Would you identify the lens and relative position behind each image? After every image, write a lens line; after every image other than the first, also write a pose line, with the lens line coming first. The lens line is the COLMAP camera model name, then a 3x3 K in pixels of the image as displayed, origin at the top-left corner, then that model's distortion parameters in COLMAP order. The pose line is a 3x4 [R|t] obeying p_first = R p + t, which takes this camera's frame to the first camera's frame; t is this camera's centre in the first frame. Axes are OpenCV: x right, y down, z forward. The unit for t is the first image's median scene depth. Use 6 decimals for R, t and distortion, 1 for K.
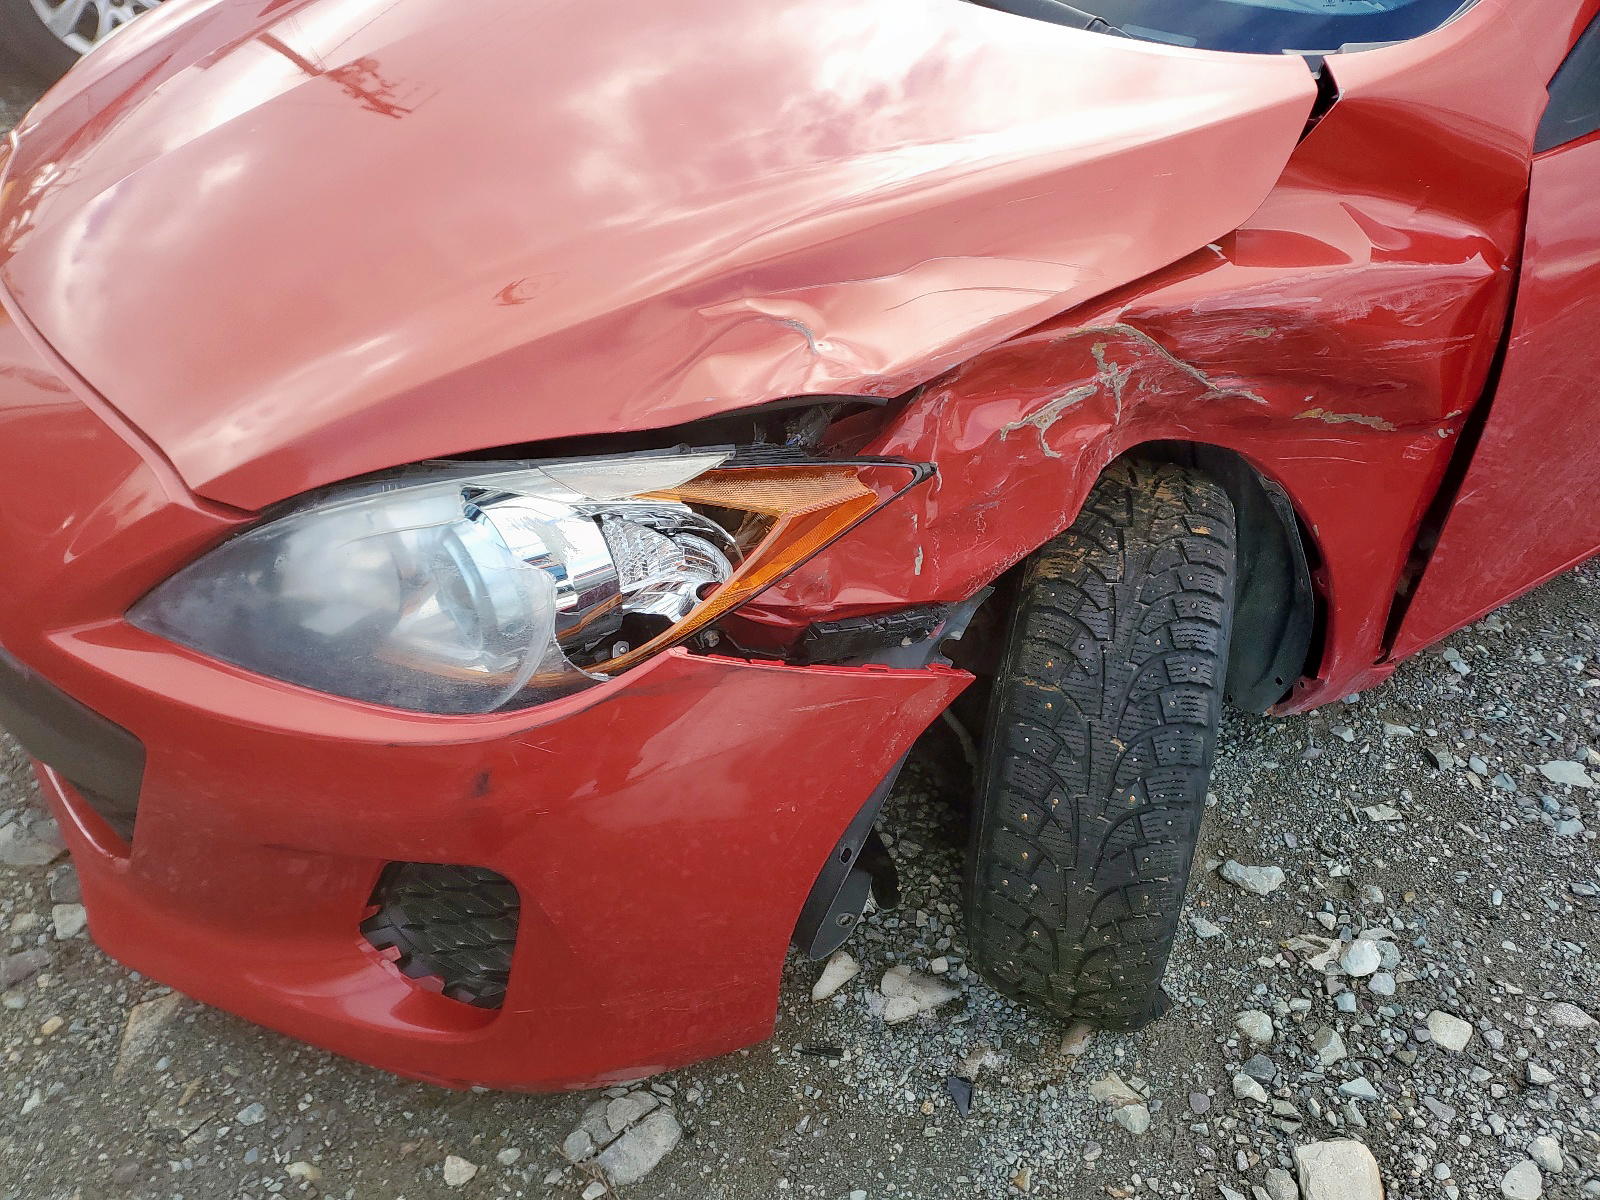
lens RADIAL K [[1223.6, 0, 801.2], [0, 1223.6, 619.7], [0, 0, 1]] dist [0.005013, 0.010510]
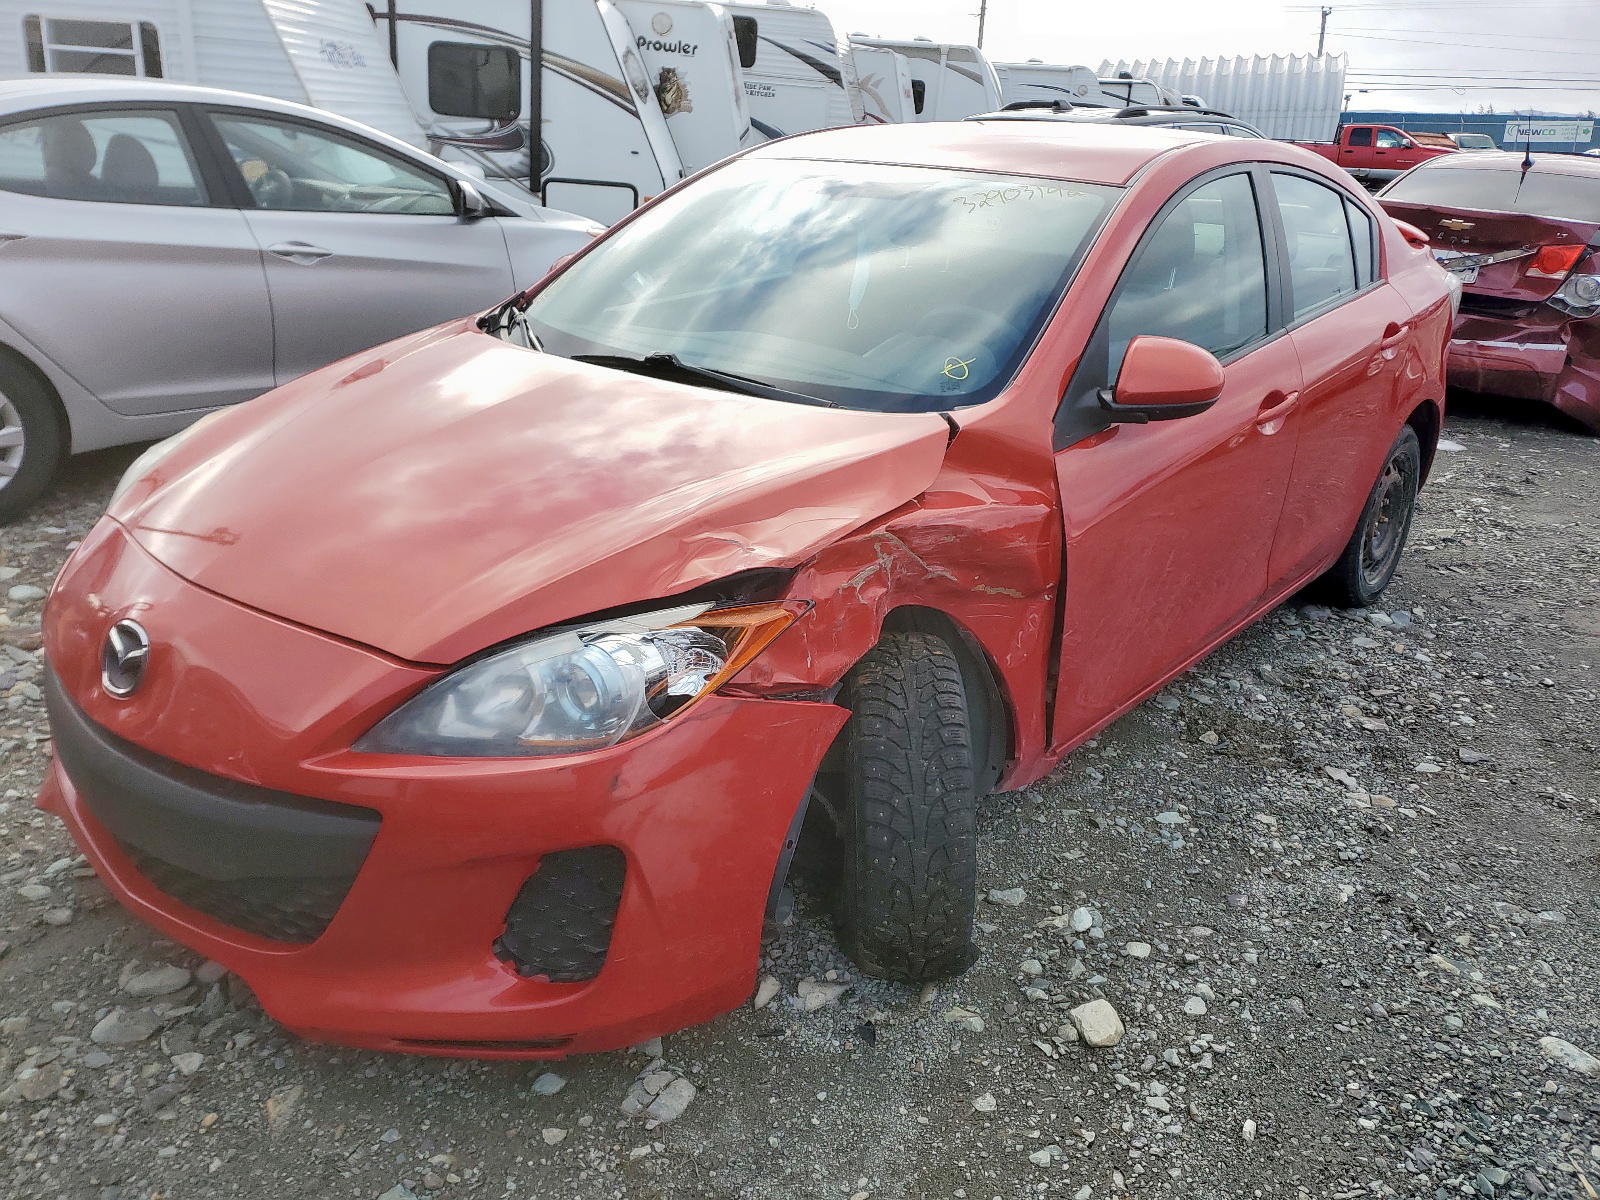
lens RADIAL K [[1210.8, 0, 800.0], [0, 1210.8, 600.0], [0, 0, 1]] dist [-0.000359, -0.001676]
pose [[0.956216, -0.091941, 0.277845, -0.332676], [0.177818, 0.936559, -0.302055, 0.333497], [-0.232447, 0.338236, 0.911902, -0.562151]]
